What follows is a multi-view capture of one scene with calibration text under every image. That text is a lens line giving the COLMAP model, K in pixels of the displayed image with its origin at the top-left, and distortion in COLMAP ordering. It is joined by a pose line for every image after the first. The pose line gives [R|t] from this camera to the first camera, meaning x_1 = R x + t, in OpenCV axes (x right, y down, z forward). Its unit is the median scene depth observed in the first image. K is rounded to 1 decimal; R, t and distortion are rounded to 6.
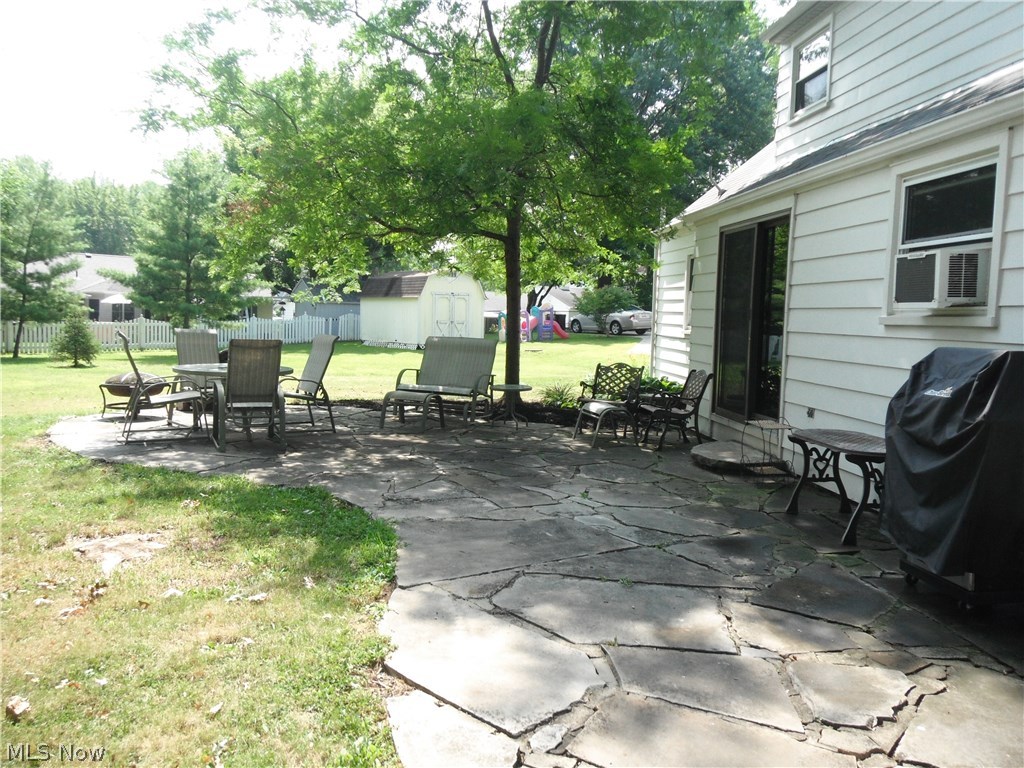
lens RADIAL K [[865.6, 0, 509.4], [0, 865.6, 408.5], [0, 0, 1]] dist [-0.039042, -0.043956]
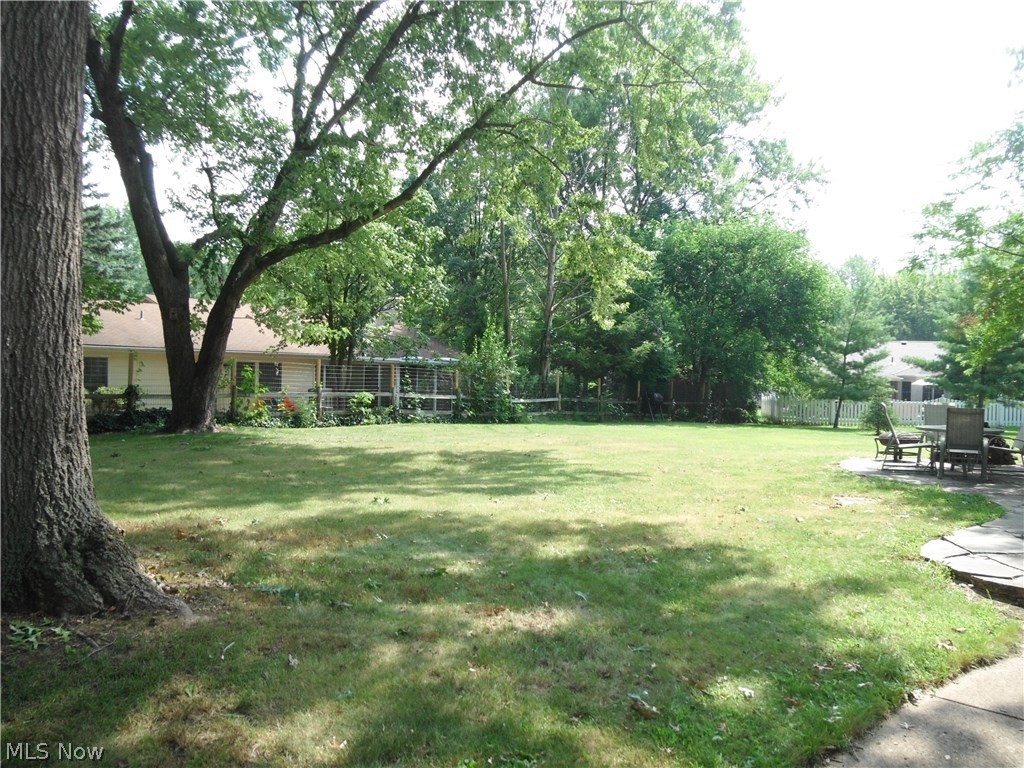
lens RADIAL K [[865.6, 0, 509.4], [0, 865.6, 408.5], [0, 0, 1]] dist [-0.039042, -0.043956]
pose [[0.623941, -0.001959, -0.781469, 0.121125], [-0.071174, 0.995698, -0.059324, 0.021414], [0.778223, 0.092635, 0.621118, -0.182485]]
